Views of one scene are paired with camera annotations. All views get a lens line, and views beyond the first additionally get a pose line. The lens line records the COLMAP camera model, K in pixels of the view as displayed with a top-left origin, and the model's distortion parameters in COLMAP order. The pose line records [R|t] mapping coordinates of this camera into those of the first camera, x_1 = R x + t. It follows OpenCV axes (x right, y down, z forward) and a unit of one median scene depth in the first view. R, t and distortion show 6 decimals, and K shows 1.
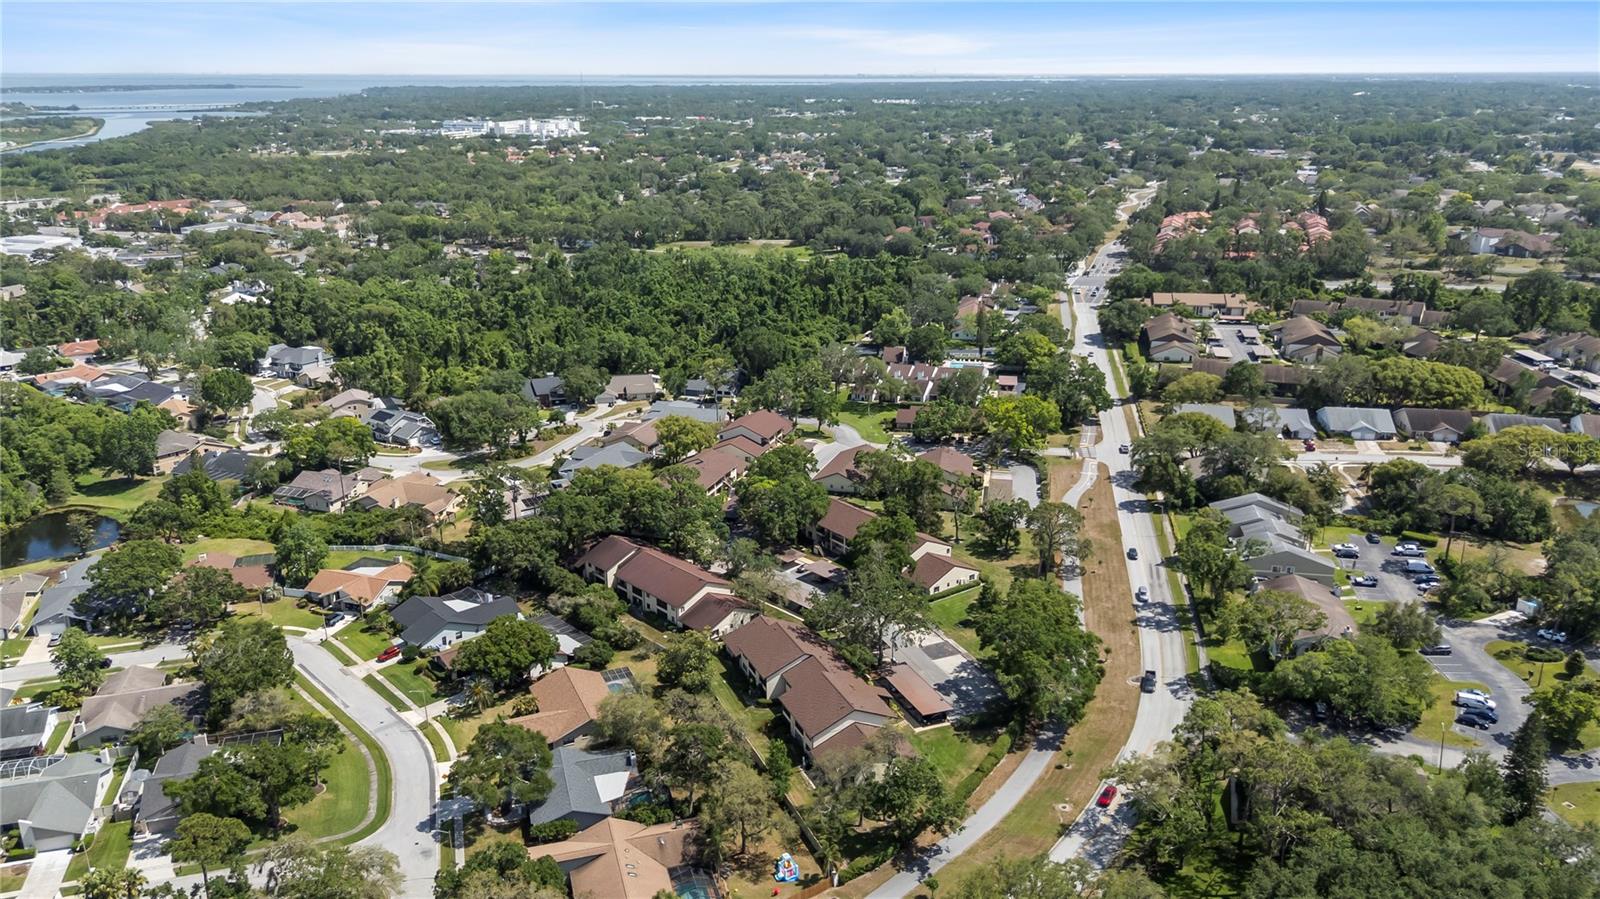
lens RADIAL K [[1179.6, 0, 807.0], [0, 1179.6, 448.7], [0, 0, 1]] dist [0.057154, -0.058406]
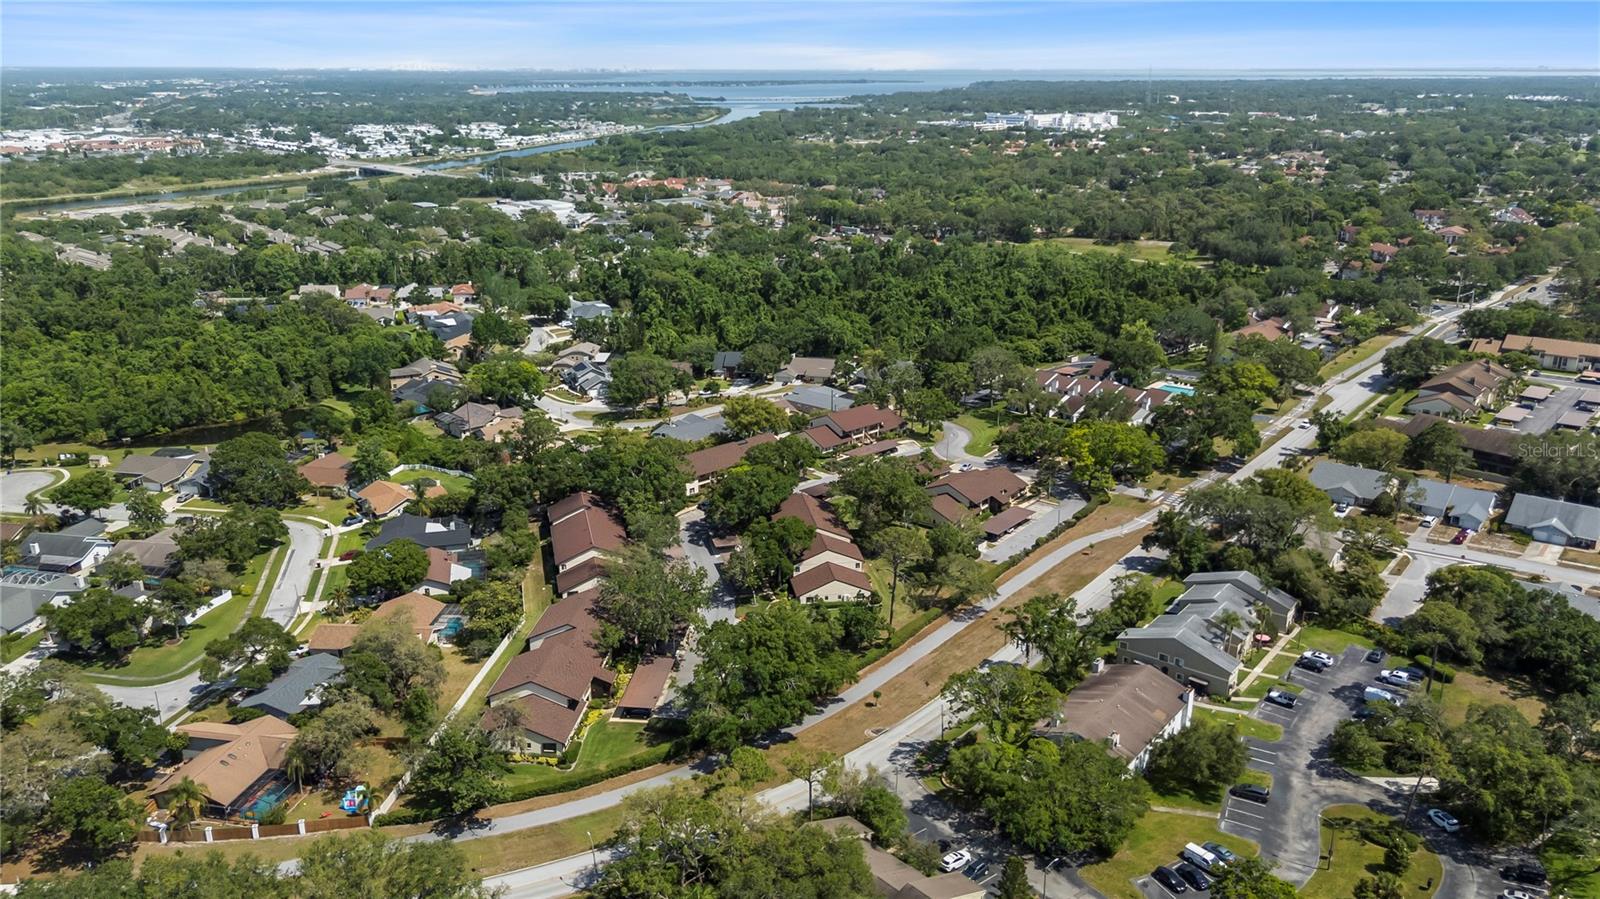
lens RADIAL K [[1179.6, 0, 807.0], [0, 1179.6, 448.7], [0, 0, 1]] dist [0.057154, -0.058406]
pose [[0.880651, 0.145634, -0.450827, 0.077008], [-0.143675, 0.988865, 0.038783, -0.005652], [0.451455, 0.030619, 0.891769, 0.021254]]
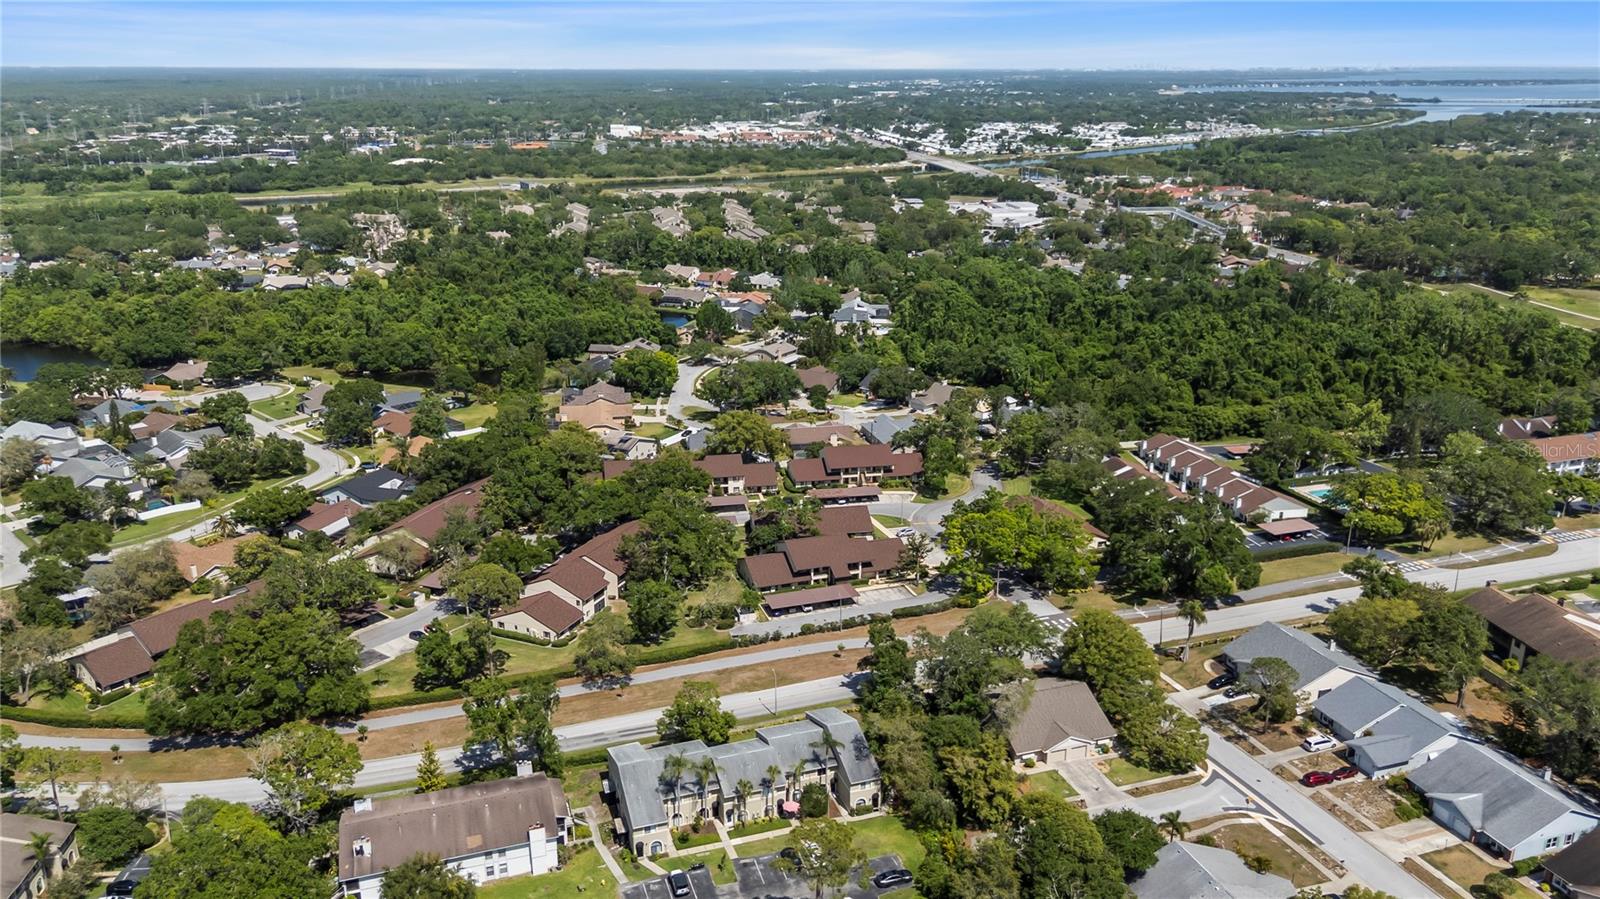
lens RADIAL K [[1179.6, 0, 807.0], [0, 1179.6, 448.7], [0, 0, 1]] dist [0.057154, -0.058406]
pose [[0.480274, 0.269493, -0.834692, 0.141024], [-0.265677, 0.951621, 0.154378, -0.031657], [0.835914, 0.147615, 0.528637, 0.103839]]
